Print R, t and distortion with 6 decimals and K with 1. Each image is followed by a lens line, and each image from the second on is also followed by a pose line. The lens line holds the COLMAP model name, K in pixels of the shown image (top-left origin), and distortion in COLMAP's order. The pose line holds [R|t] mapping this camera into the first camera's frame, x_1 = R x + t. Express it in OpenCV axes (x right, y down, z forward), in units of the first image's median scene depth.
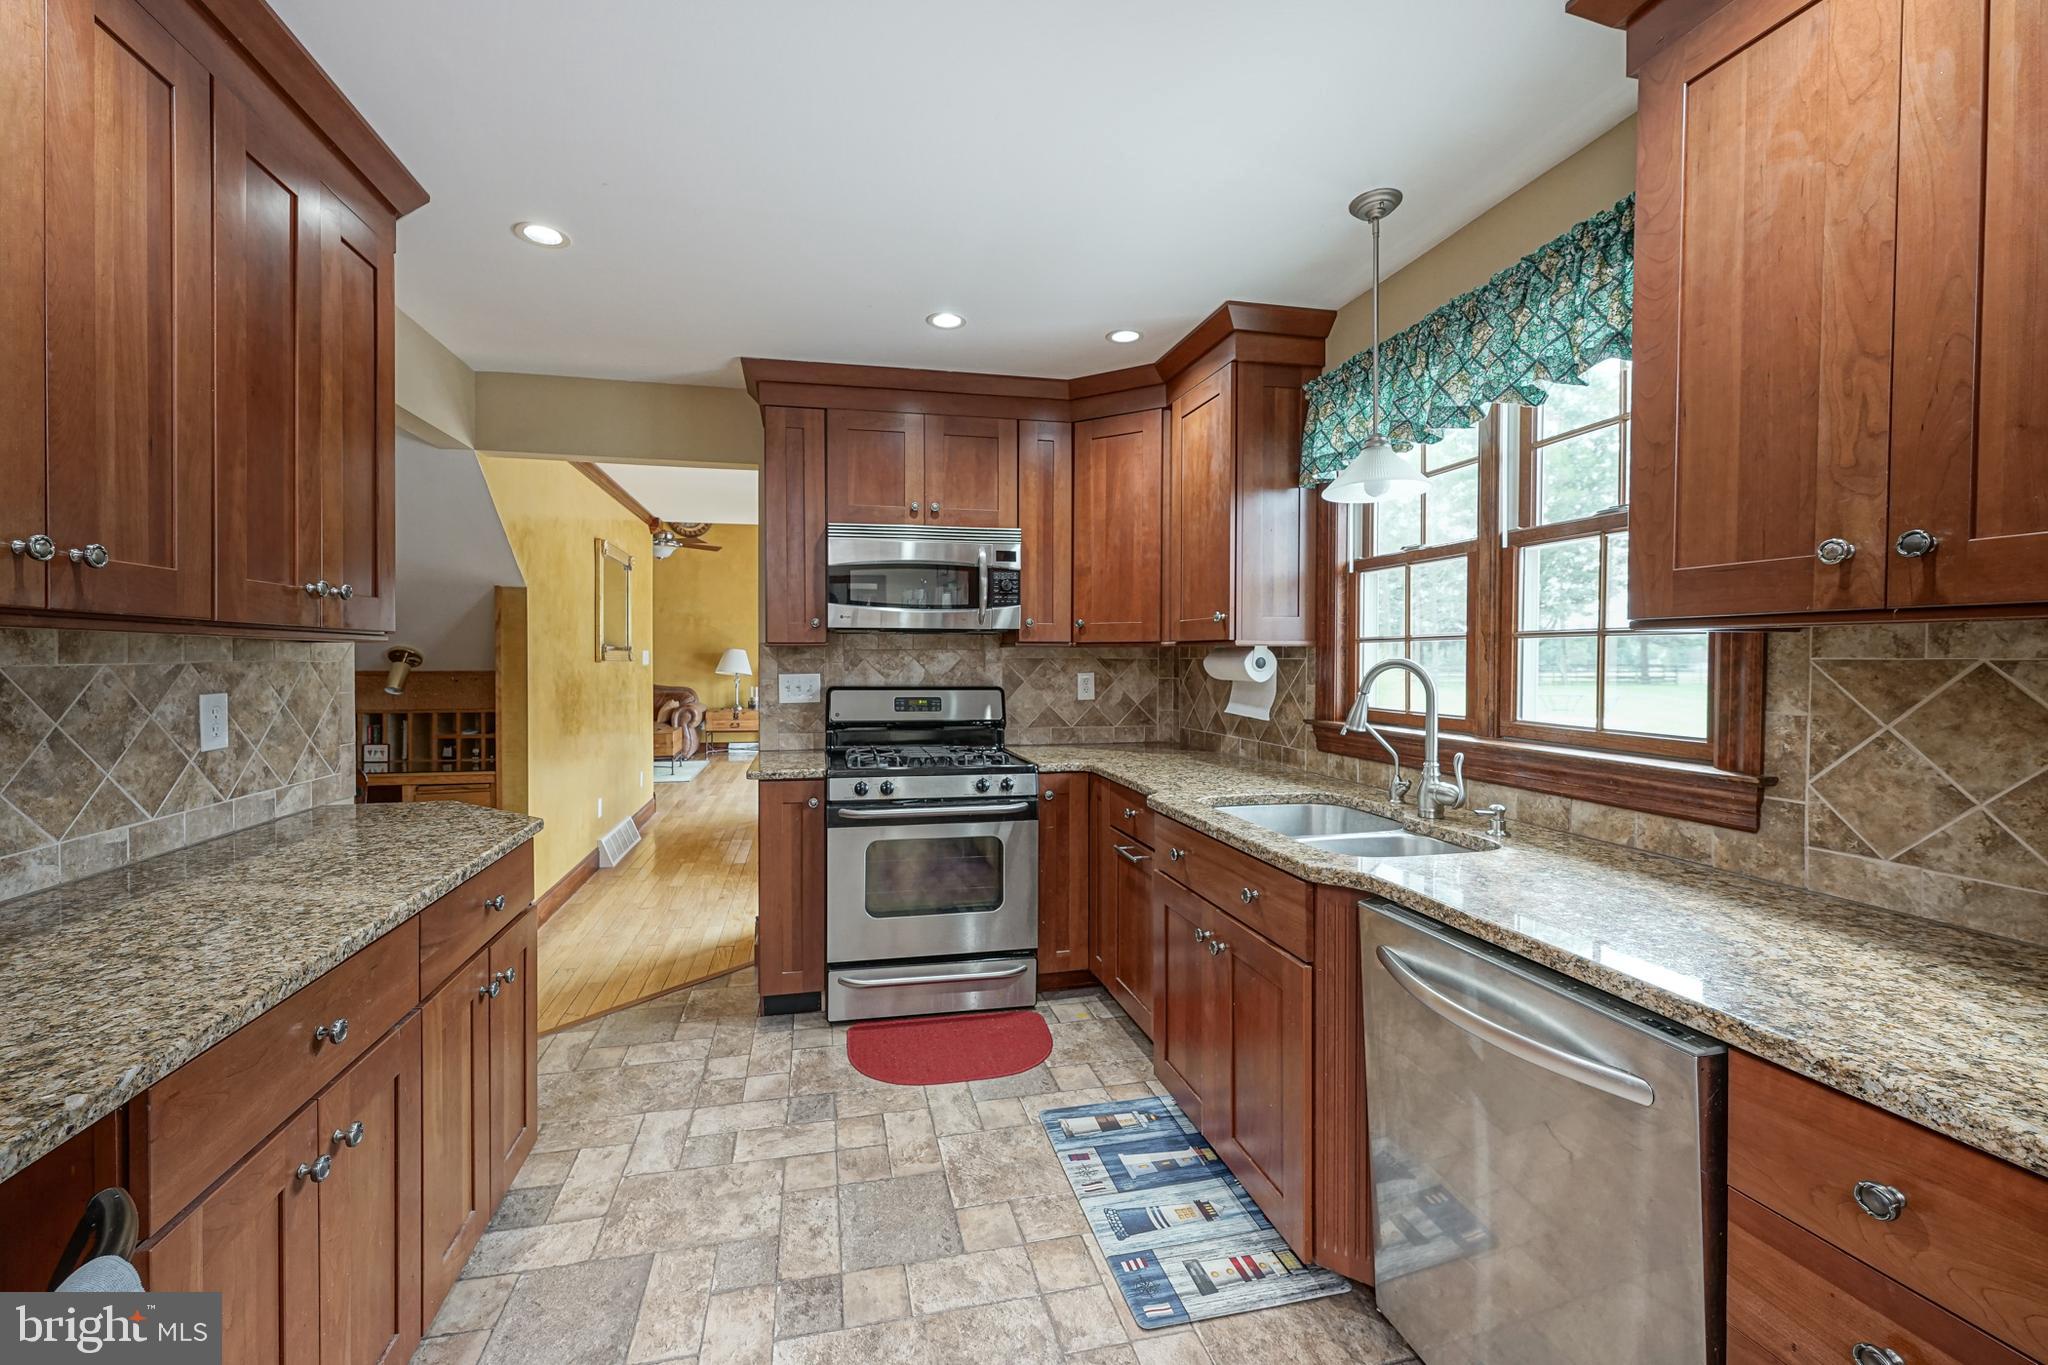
lens RADIAL K [[830.9, 0, 993.2], [0, 830.9, 667.9], [0, 0, 1]] dist [0.005965, -0.001893]
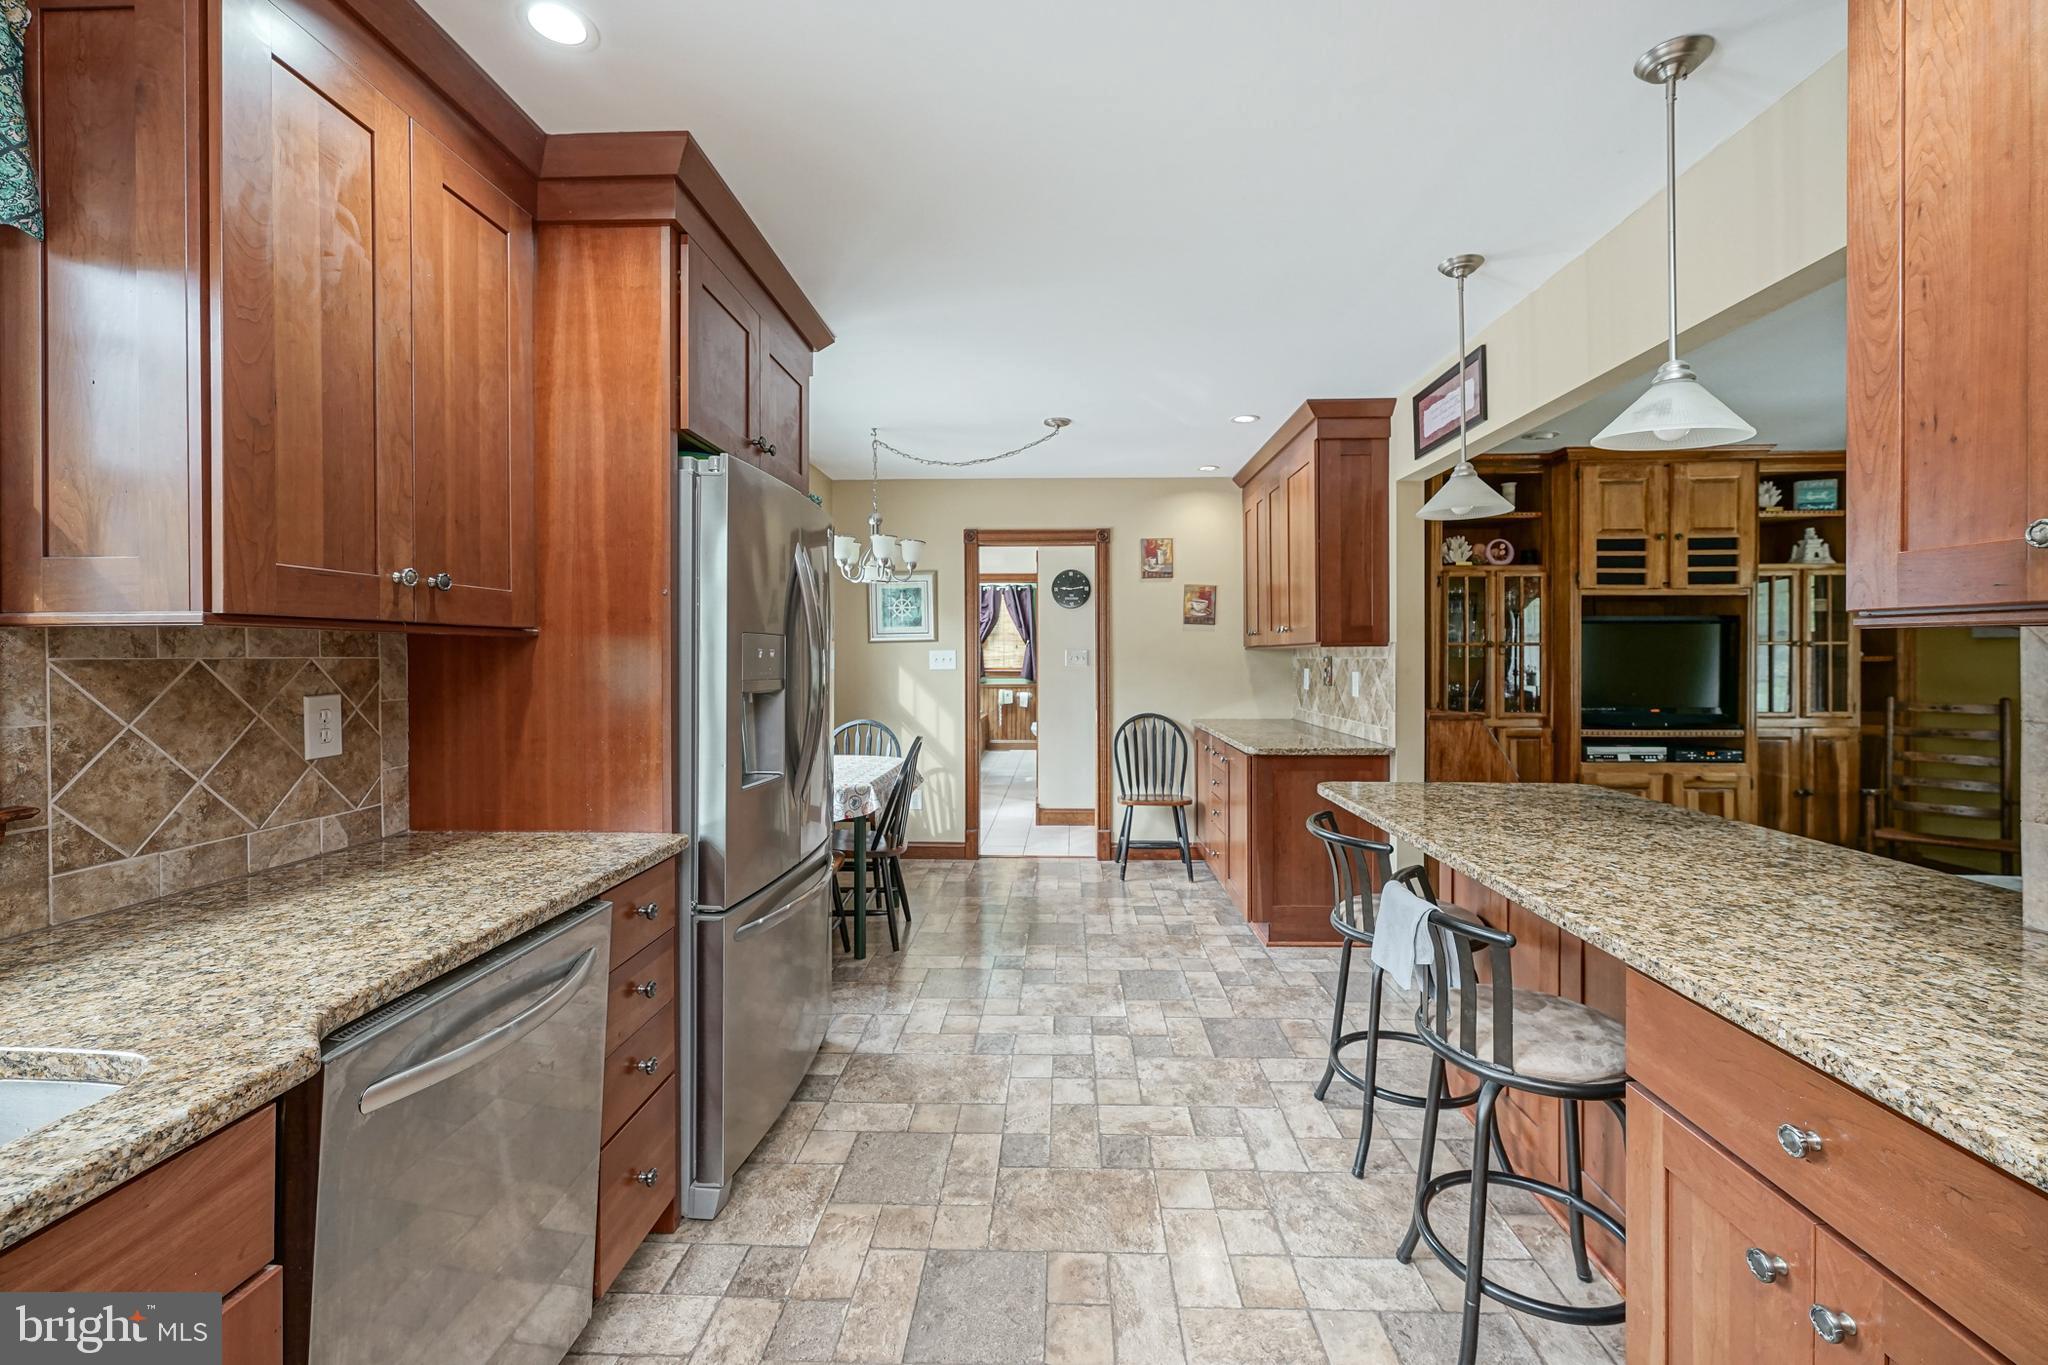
lens RADIAL K [[830.9, 0, 1048.0], [0, 830.9, 659.4], [0, 0, 1]] dist [0.005965, -0.001893]
pose [[-0.973691, -0.003312, 0.227850, -0.144002], [0.001531, 0.999777, 0.021071, -0.017235], [-0.227869, 0.020866, -0.973468, 0.989590]]
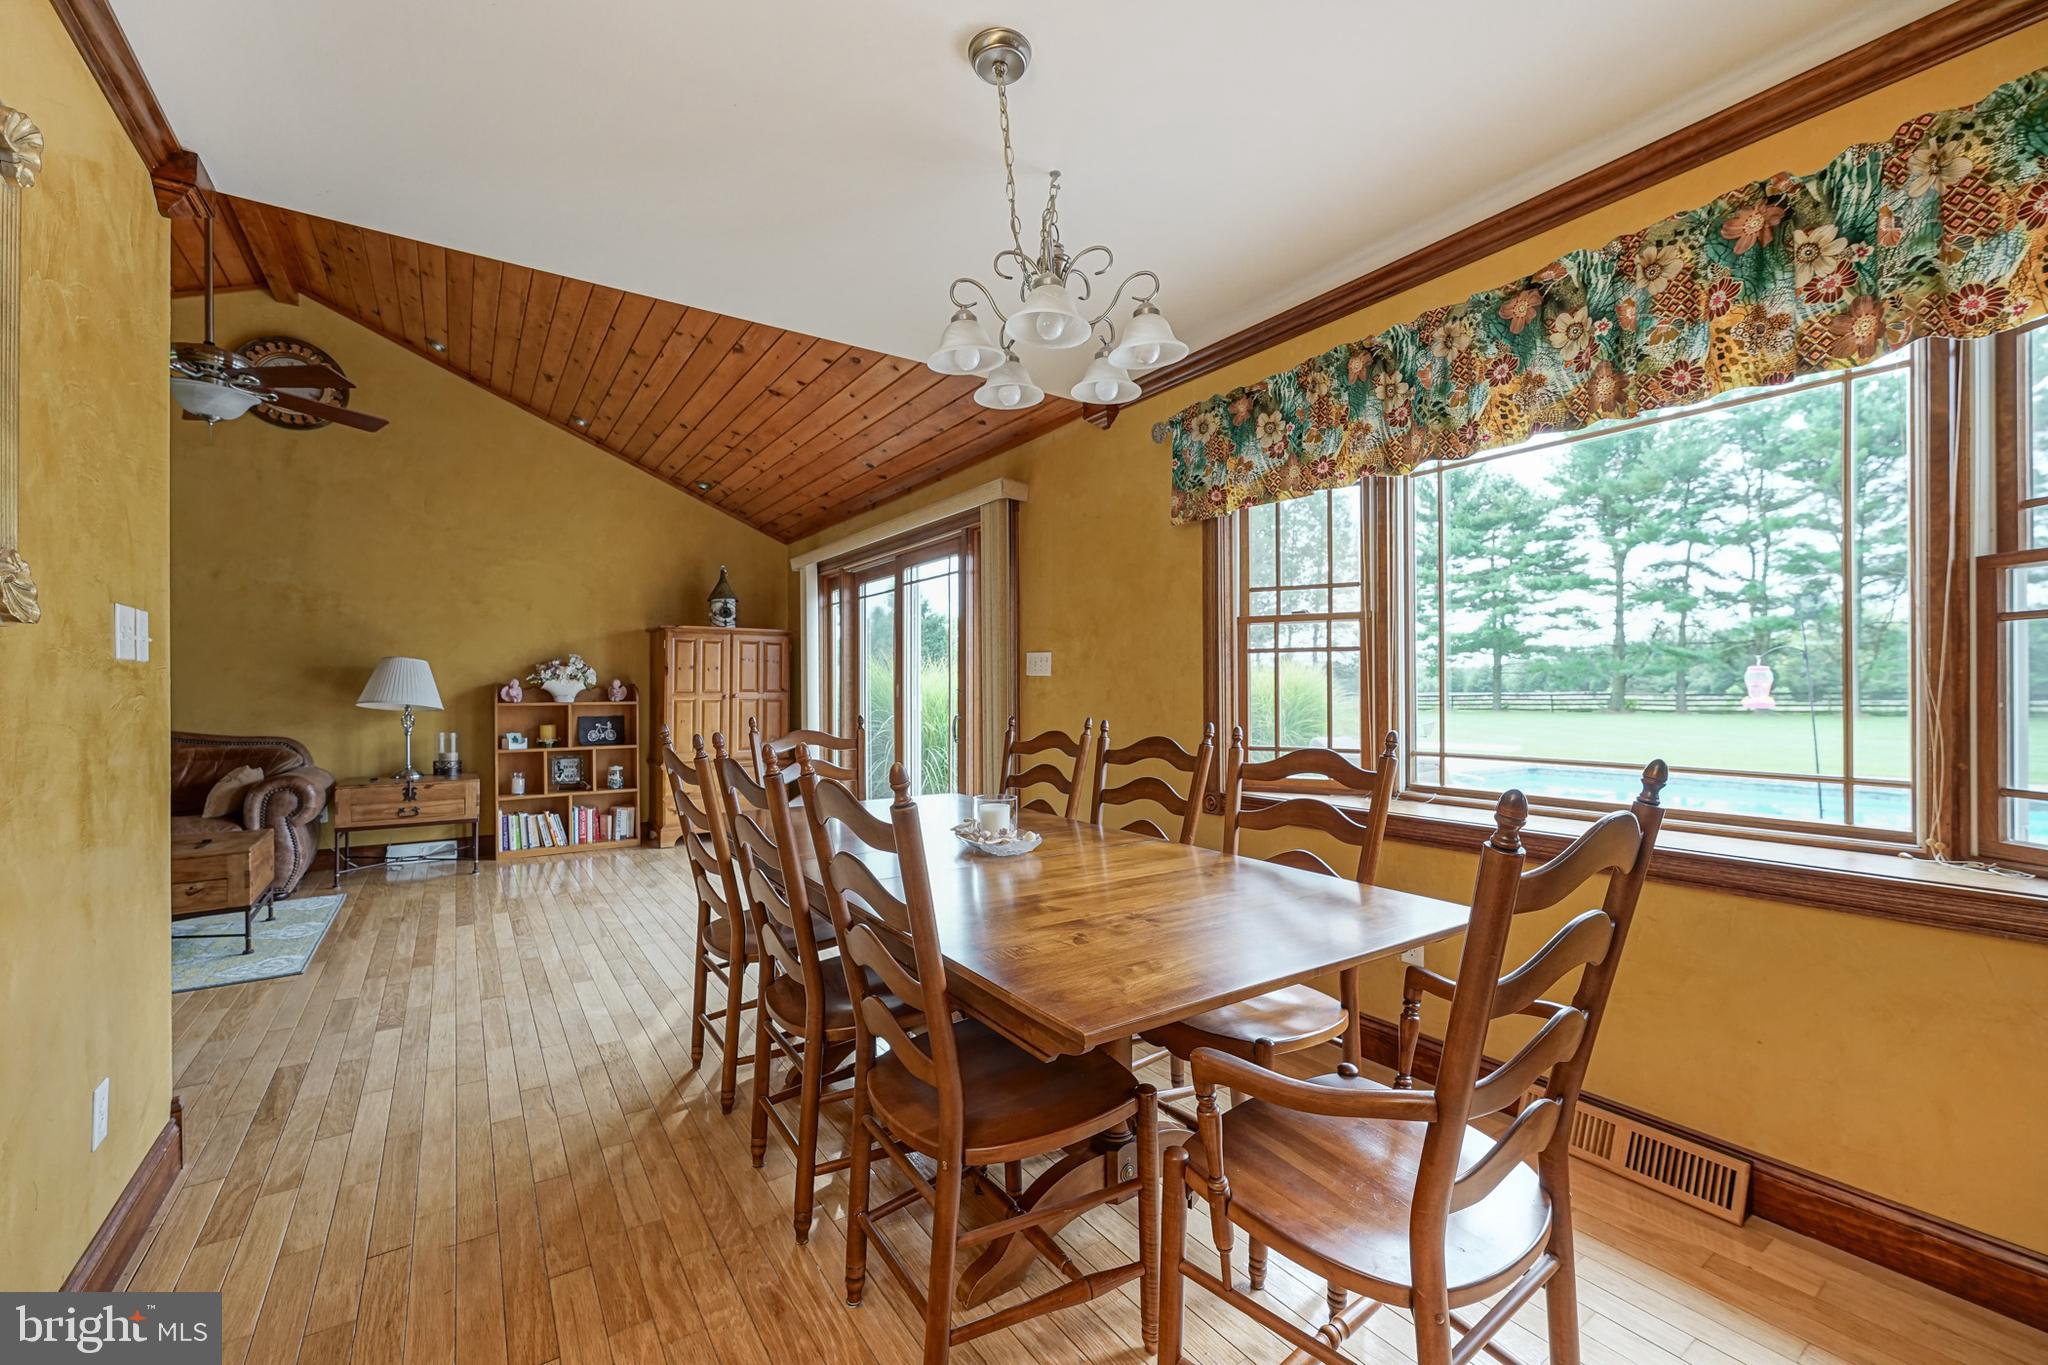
lens RADIAL K [[830.9, 0, 986.2], [0, 830.9, 686.4], [0, 0, 1]] dist [0.005965, -0.001893]
pose [[0.935387, -0.004254, 0.353600, -0.694454], [0.012055, 0.999730, -0.019862, 0.037797], [-0.353420, 0.022841, 0.935186, 1.775881]]
